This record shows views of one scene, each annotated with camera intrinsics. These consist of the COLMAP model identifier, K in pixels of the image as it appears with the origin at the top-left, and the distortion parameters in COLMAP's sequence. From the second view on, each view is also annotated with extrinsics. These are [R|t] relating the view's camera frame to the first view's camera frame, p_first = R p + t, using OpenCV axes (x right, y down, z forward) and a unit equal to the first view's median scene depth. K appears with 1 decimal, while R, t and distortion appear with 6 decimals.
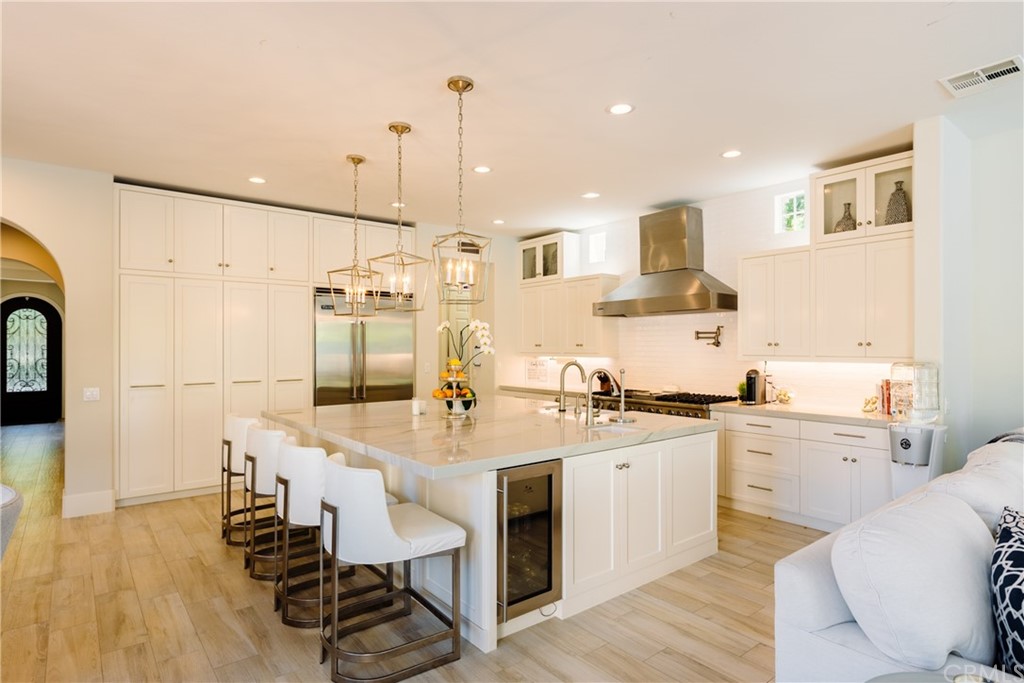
lens RADIAL K [[554.3, 0, 541.1], [0, 554.3, 342.4], [0, 0, 1]] dist [0.003752, 0.000858]
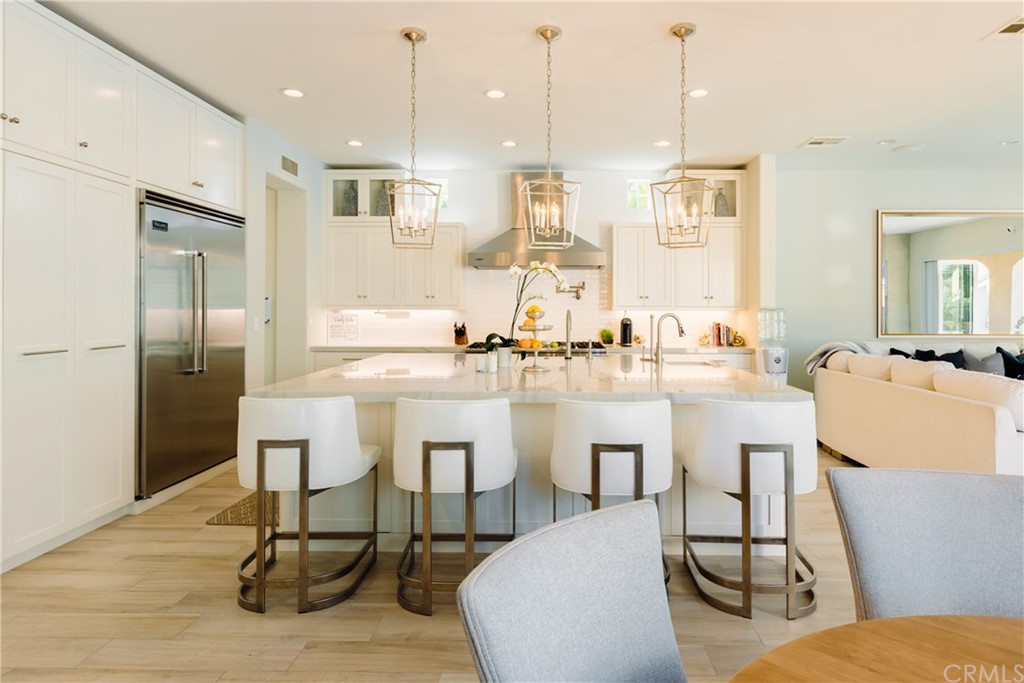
lens RADIAL K [[568.4, 0, 548.1], [0, 568.4, 301.1], [0, 0, 1]] dist [0.041942, 0.000431]
pose [[0.646210, 0.012073, 0.763065, -0.573868], [-0.008722, 0.999926, -0.008433, 0.020178], [-0.763110, -0.001206, 0.646267, 0.259796]]
